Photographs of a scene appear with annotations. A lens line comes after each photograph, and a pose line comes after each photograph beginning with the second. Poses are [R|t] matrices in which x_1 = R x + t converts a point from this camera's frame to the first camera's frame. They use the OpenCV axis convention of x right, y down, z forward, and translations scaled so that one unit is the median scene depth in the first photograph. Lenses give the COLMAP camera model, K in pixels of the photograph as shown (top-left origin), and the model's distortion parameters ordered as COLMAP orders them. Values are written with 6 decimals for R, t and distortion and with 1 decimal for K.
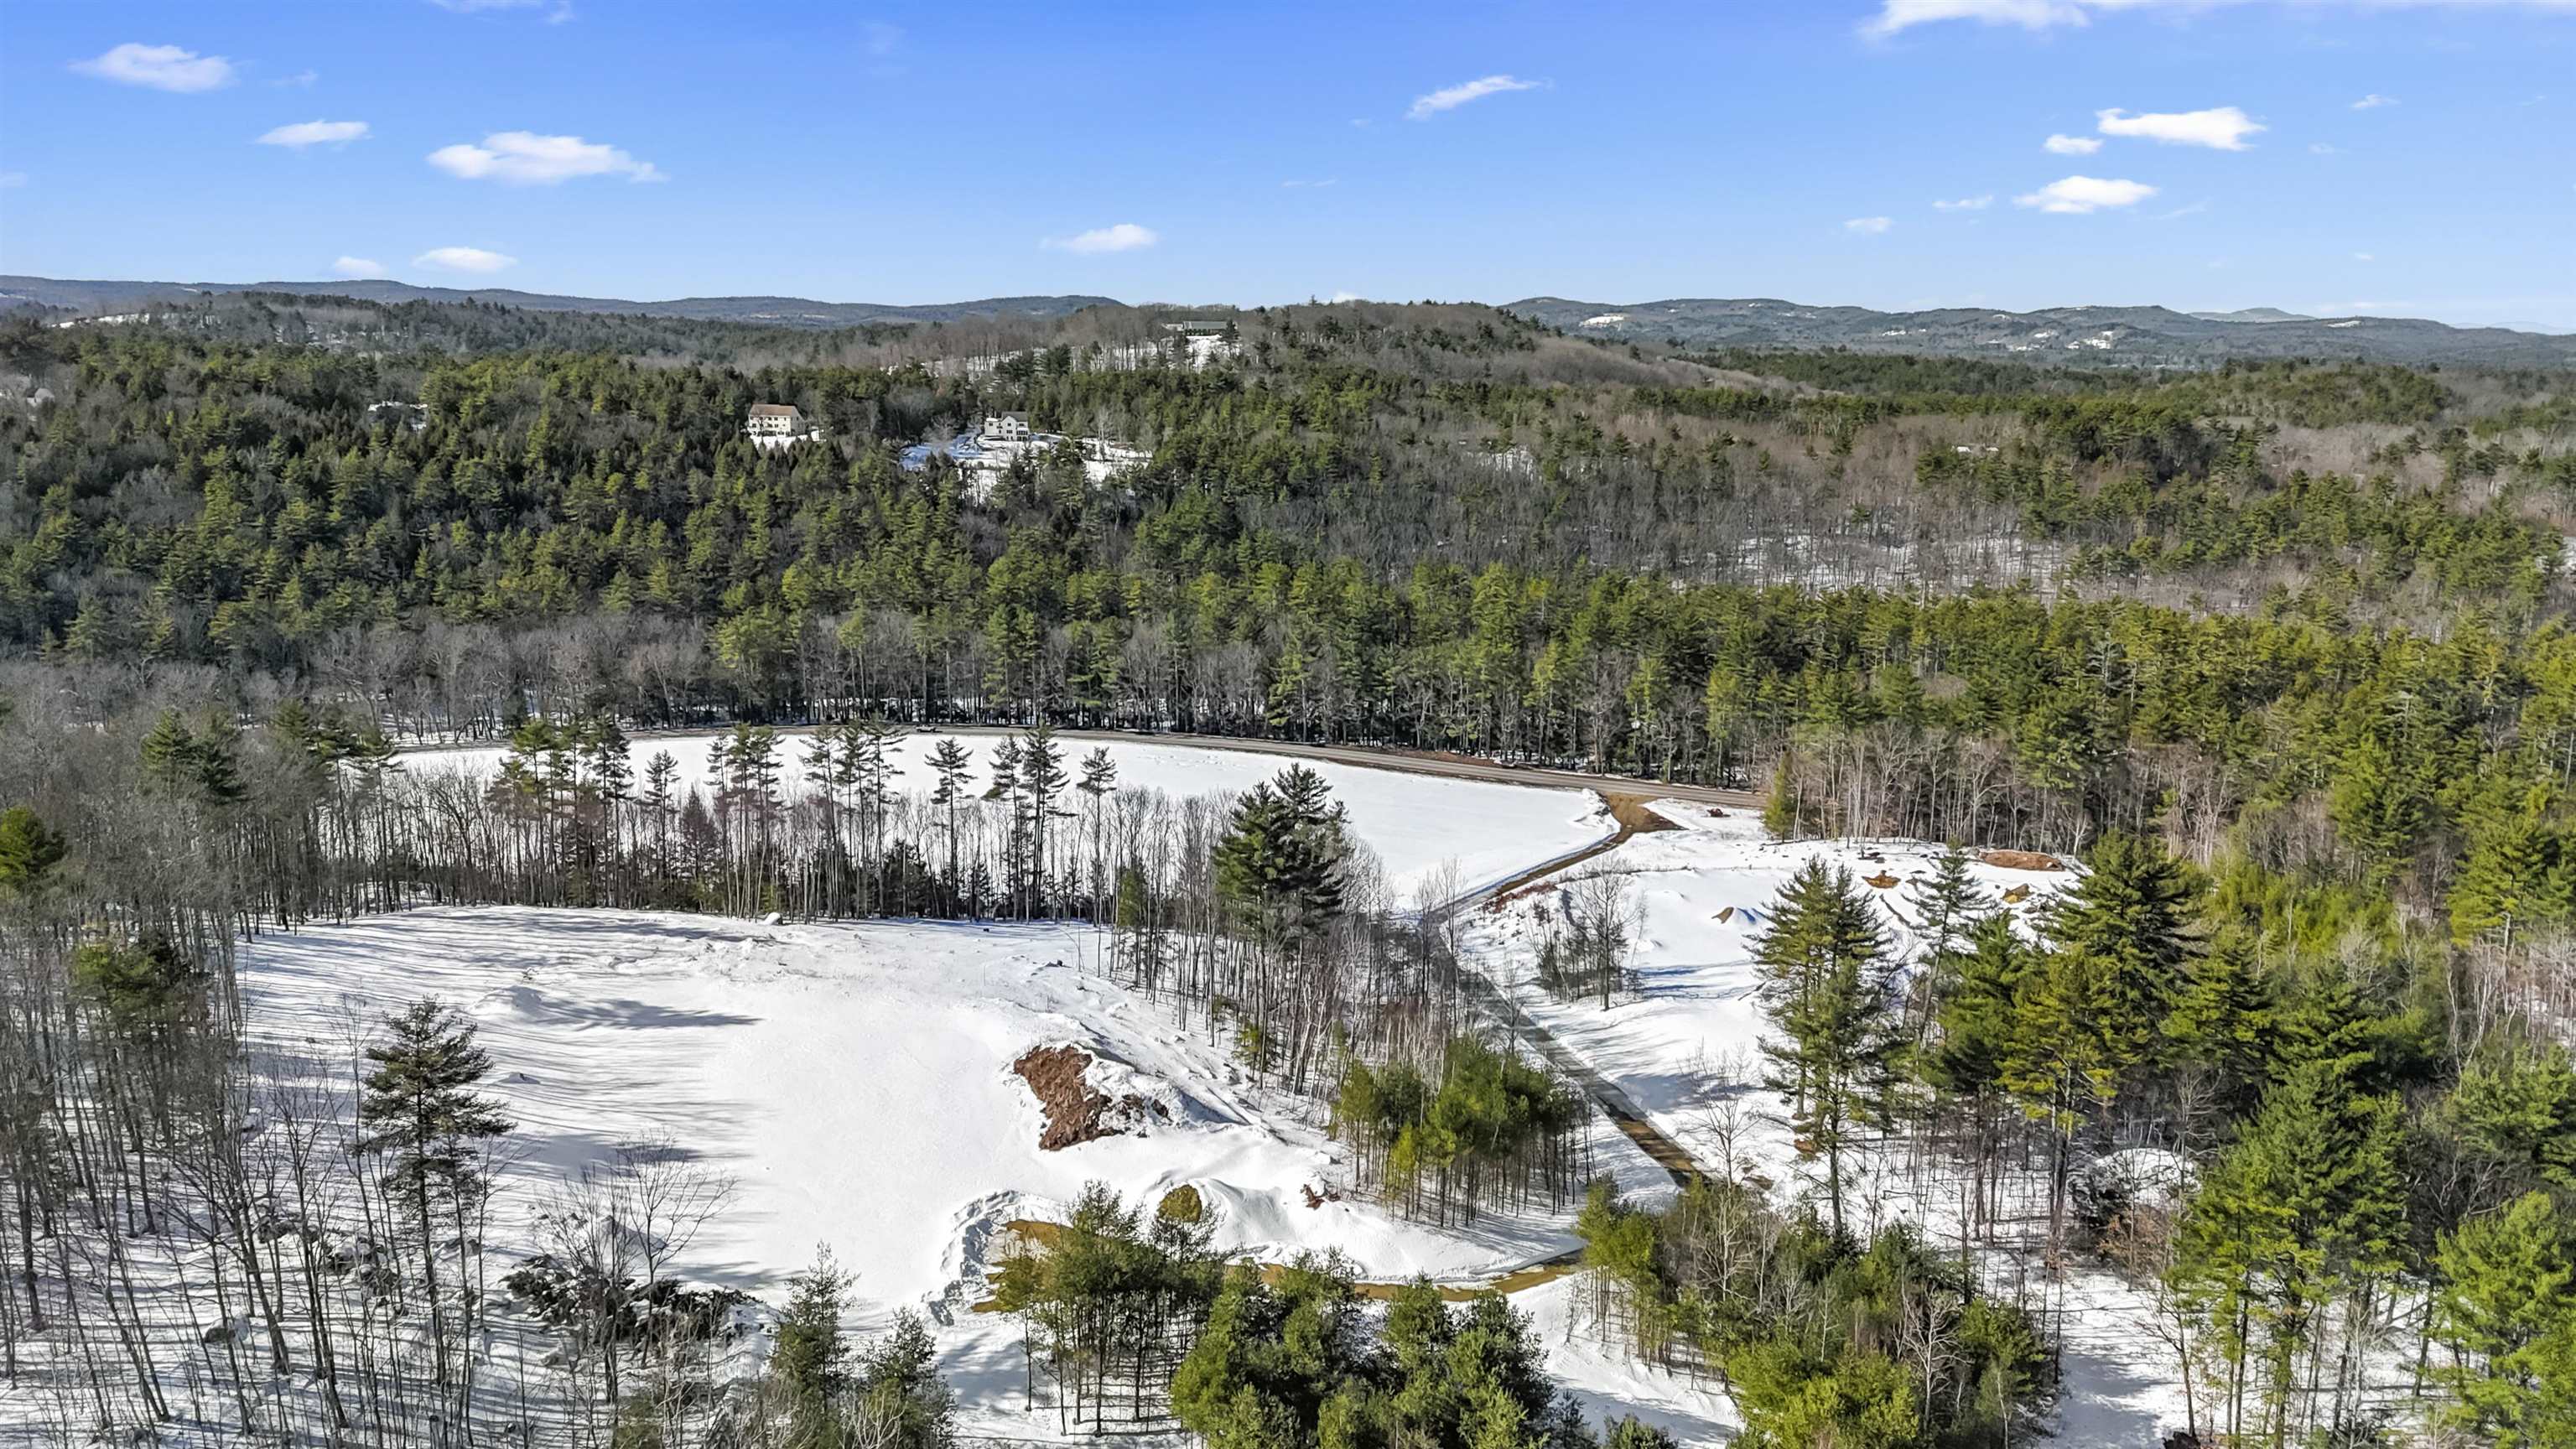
lens RADIAL K [[1874.5, 0, 1283.8], [0, 1874.5, 739.3], [0, 0, 1]] dist [0.085320, -0.074878]
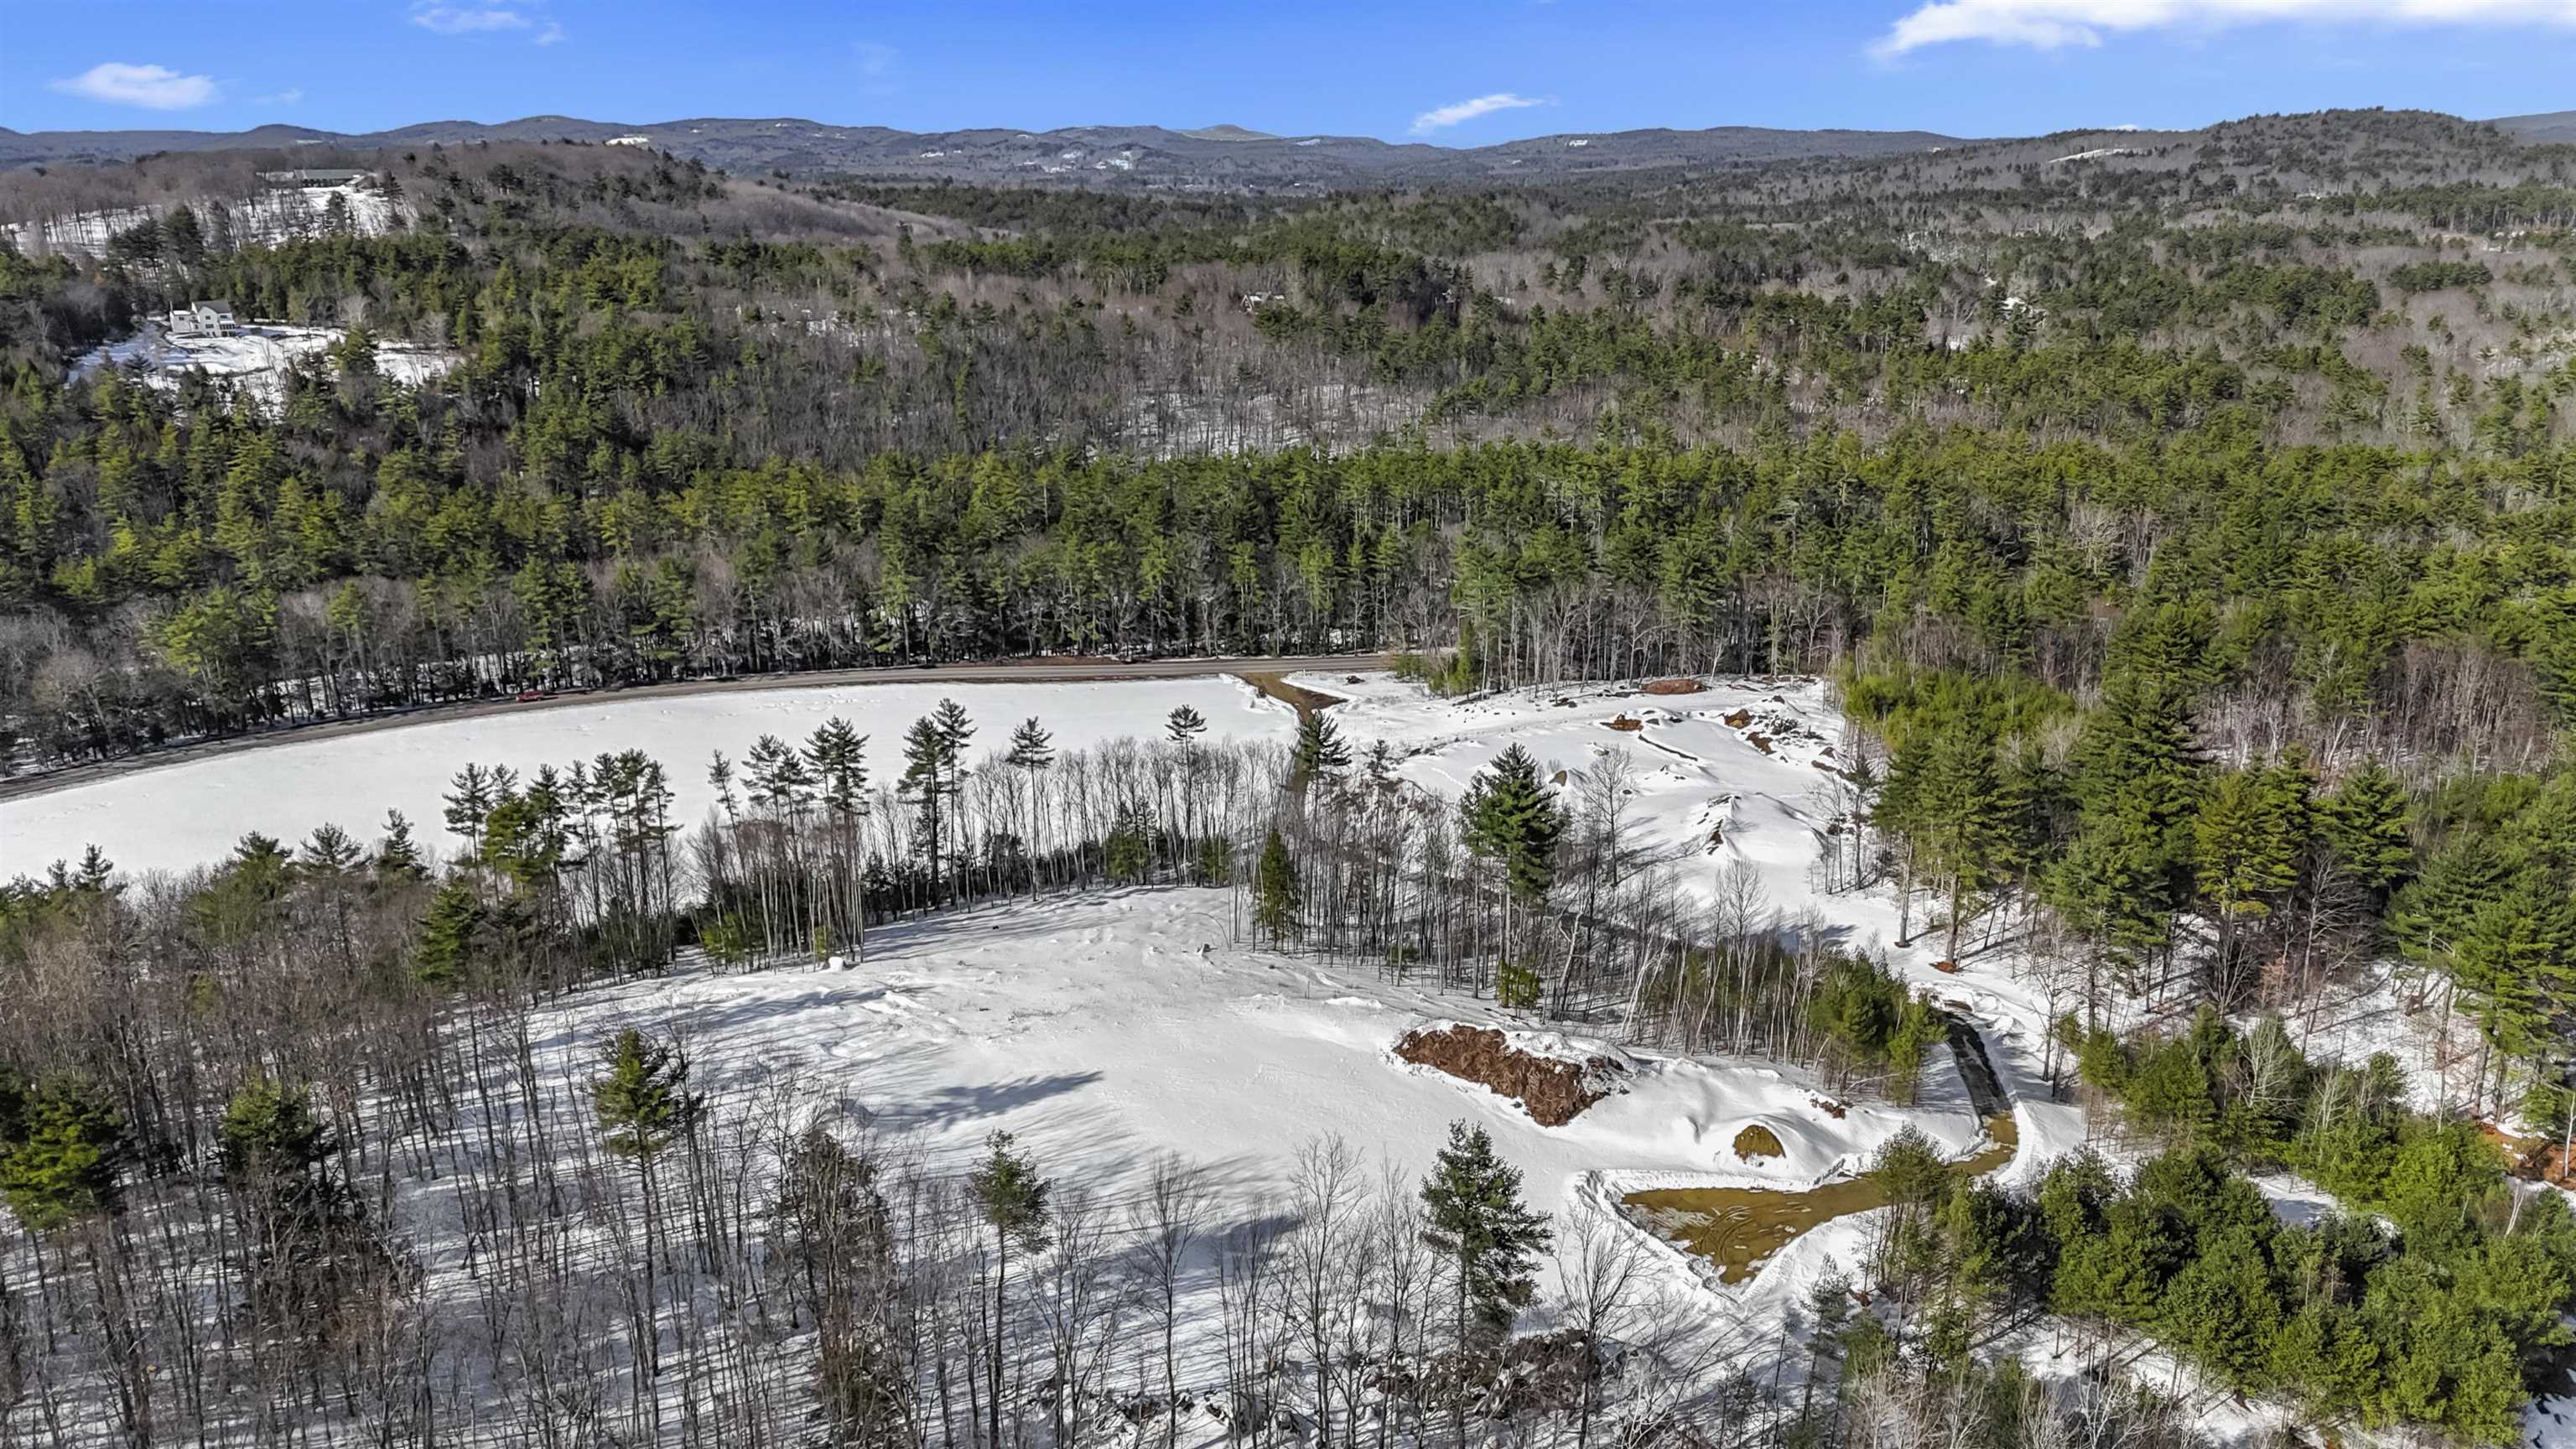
lens RADIAL K [[1874.5, 0, 1272.2], [0, 1874.5, 728.5], [0, 0, 1]] dist [0.085320, -0.074878]
pose [[0.880988, -0.157768, 0.446060, -0.286799], [0.119673, 0.986415, 0.112530, -0.057779], [-0.457754, -0.045756, 0.887901, 0.056566]]
